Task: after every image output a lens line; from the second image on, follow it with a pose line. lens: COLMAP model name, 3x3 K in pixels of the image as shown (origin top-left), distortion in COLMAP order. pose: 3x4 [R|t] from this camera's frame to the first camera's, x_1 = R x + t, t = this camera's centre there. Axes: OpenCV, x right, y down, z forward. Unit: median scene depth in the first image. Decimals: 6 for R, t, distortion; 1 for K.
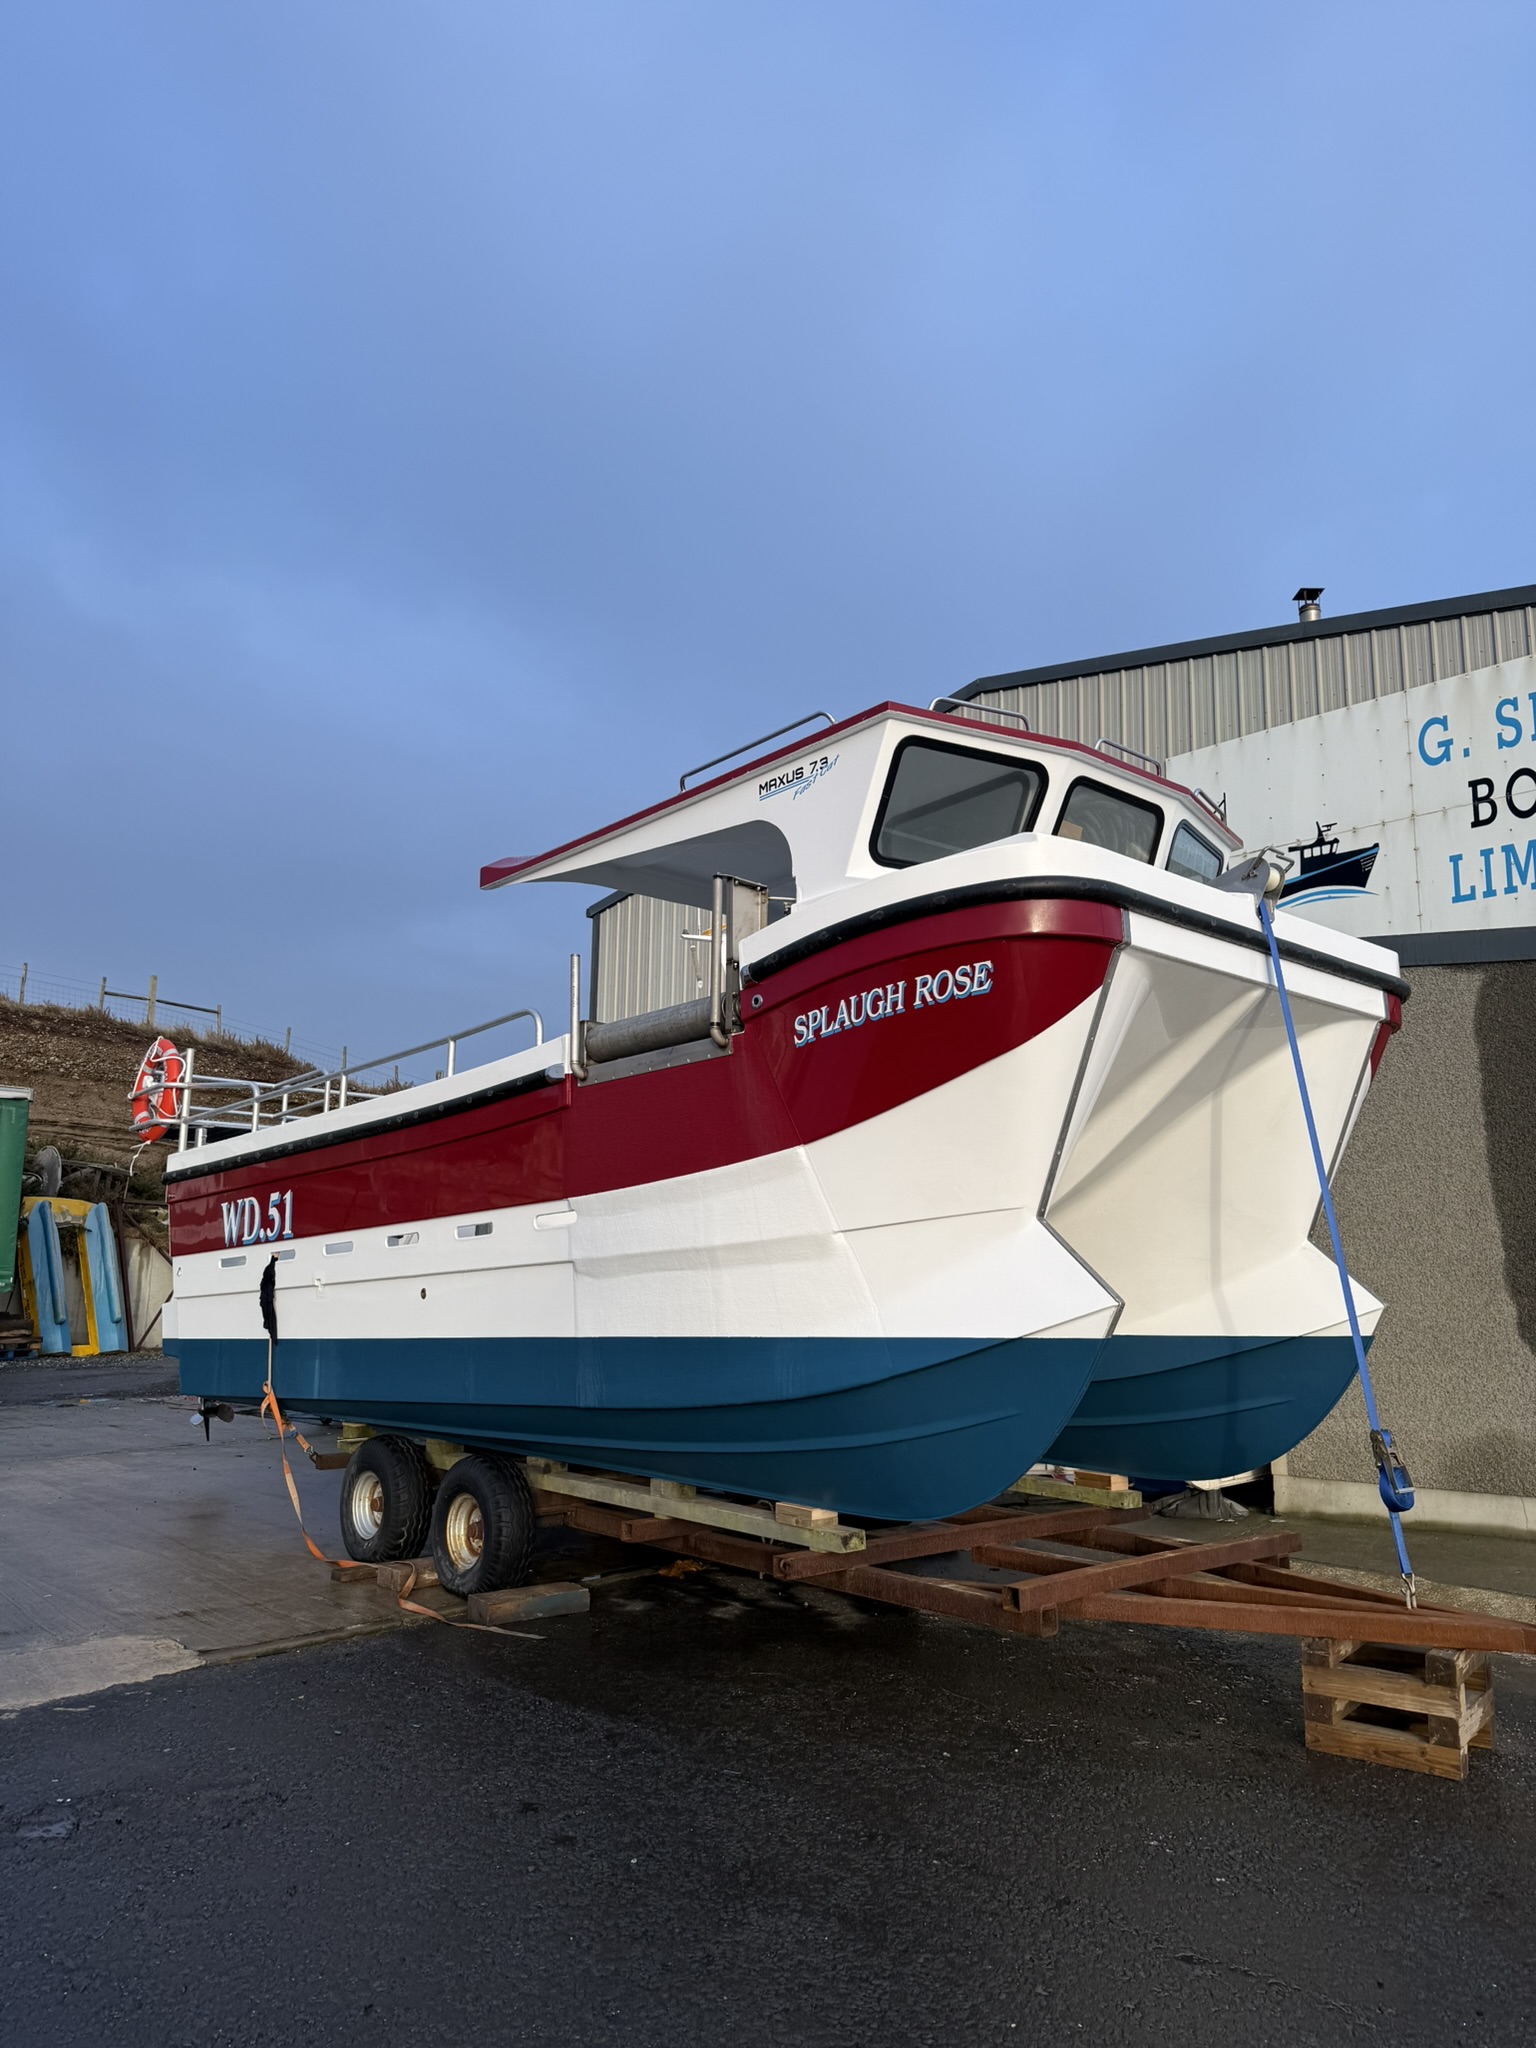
lens RADIAL K [[1446.4, 0, 768.0], [0, 1446.4, 1024.0], [0, 0, 1]] dist [0.090144, -0.128480]
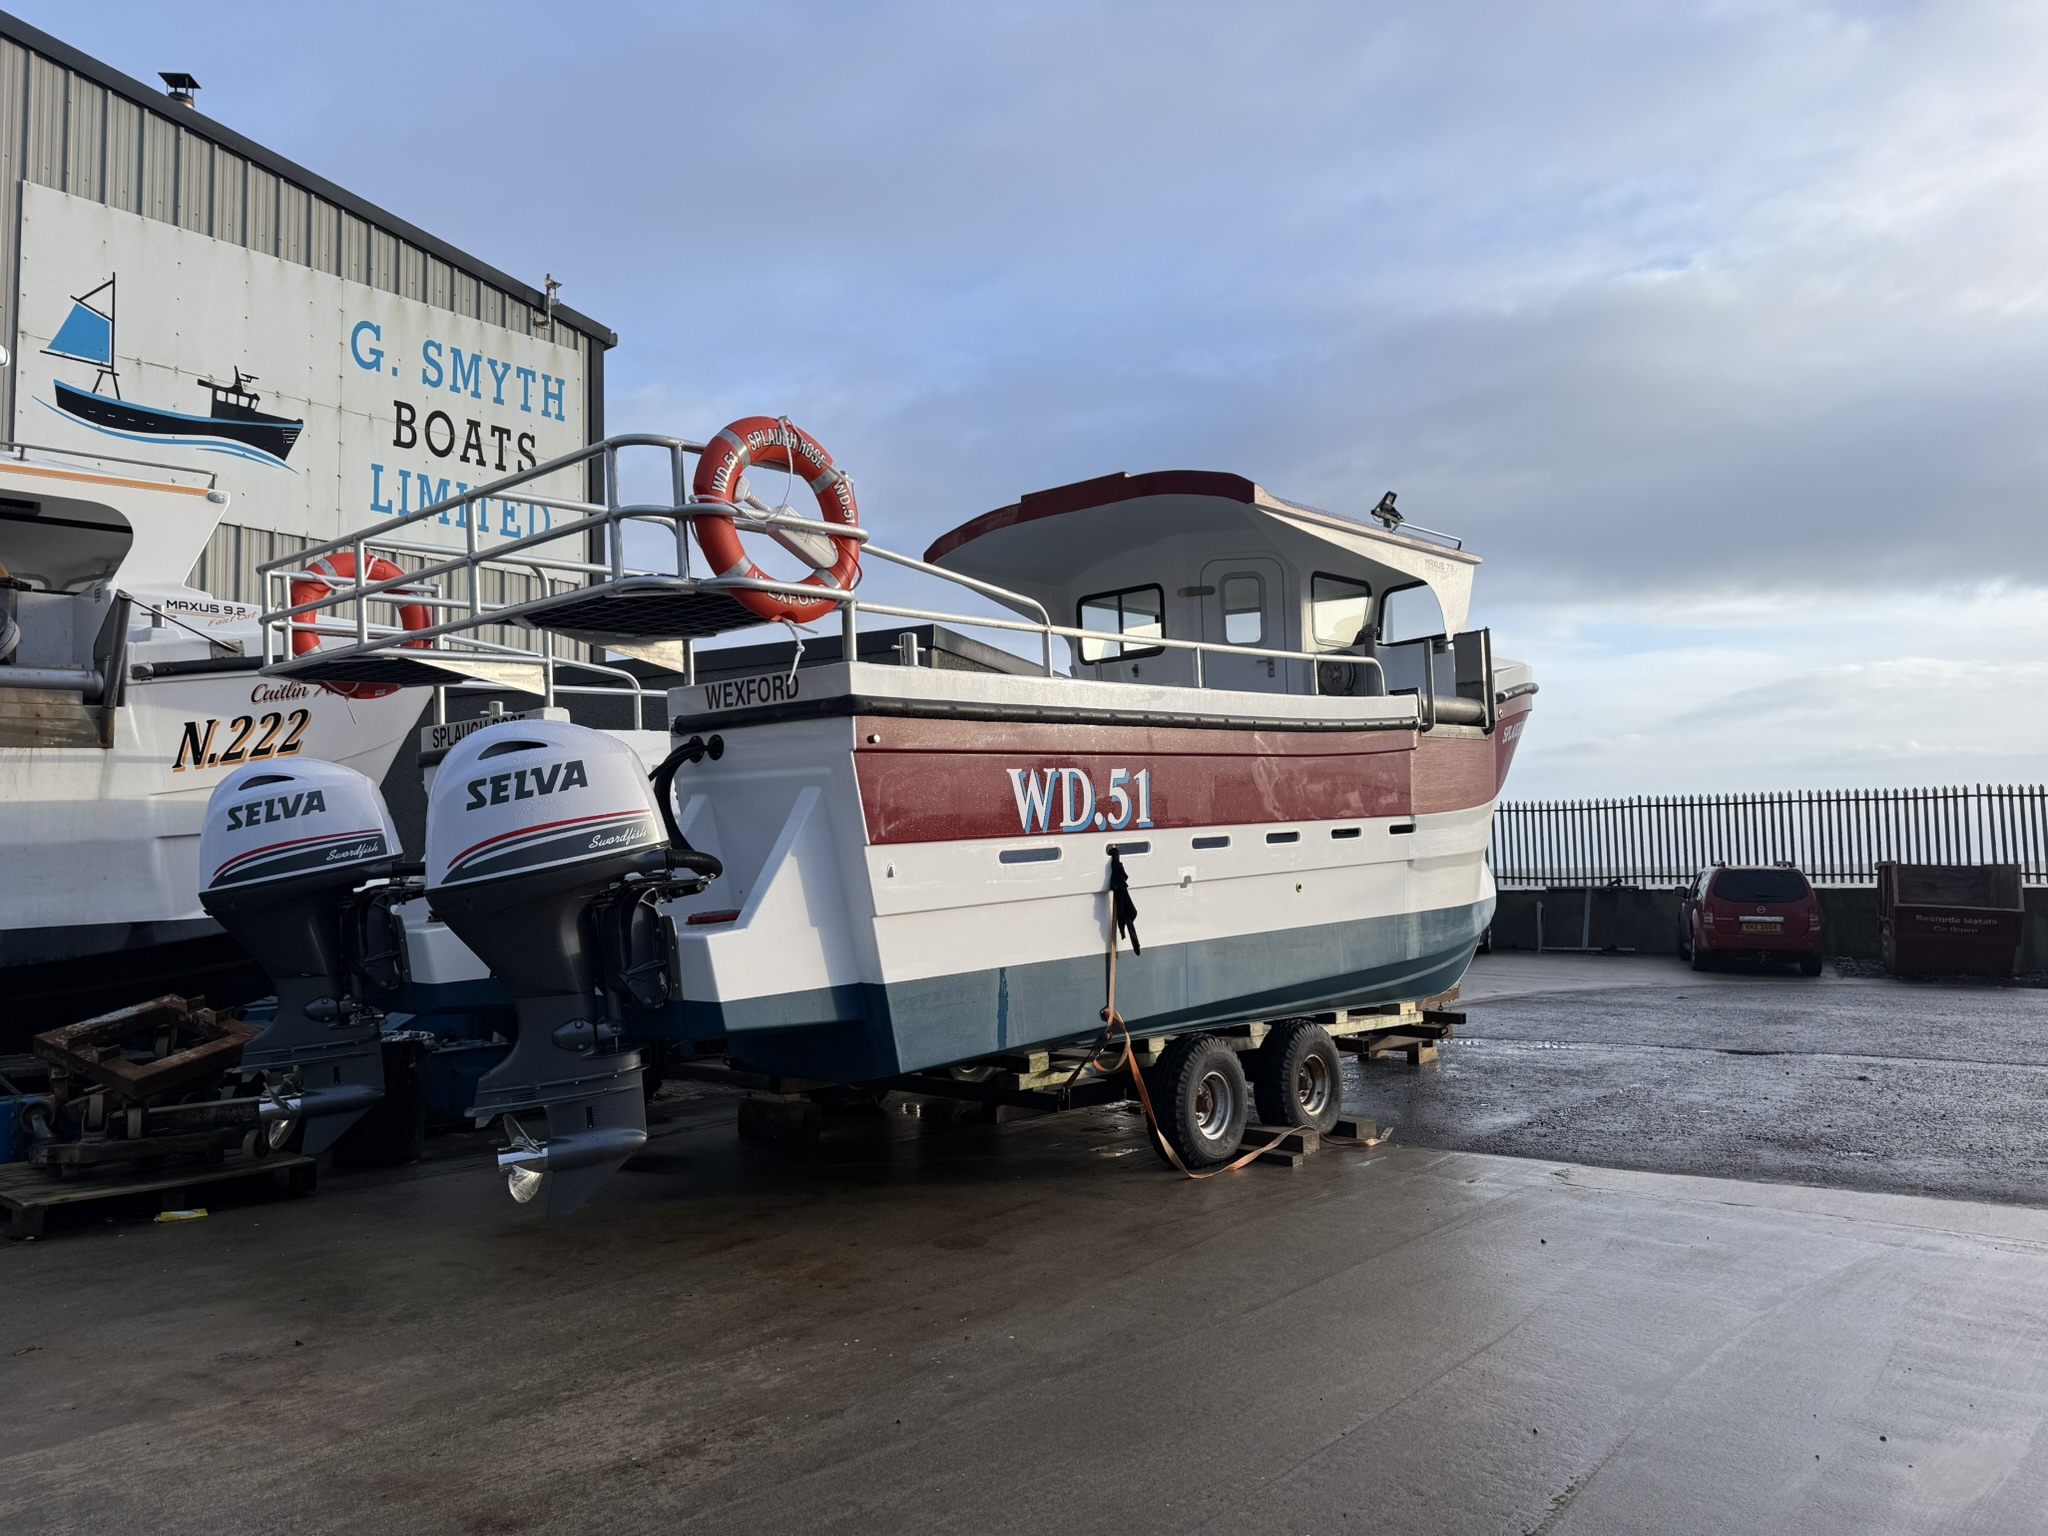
lens RADIAL K [[1446.4, 0, 1028.6], [0, 1446.4, 764.3], [0, 0, 1]] dist [0.090144, -0.128480]
pose [[-0.113965, 0.063107, 0.991478, -0.606163], [-0.167258, 0.982517, -0.081762, 0.102053], [-0.979304, -0.175151, -0.101417, 0.622965]]
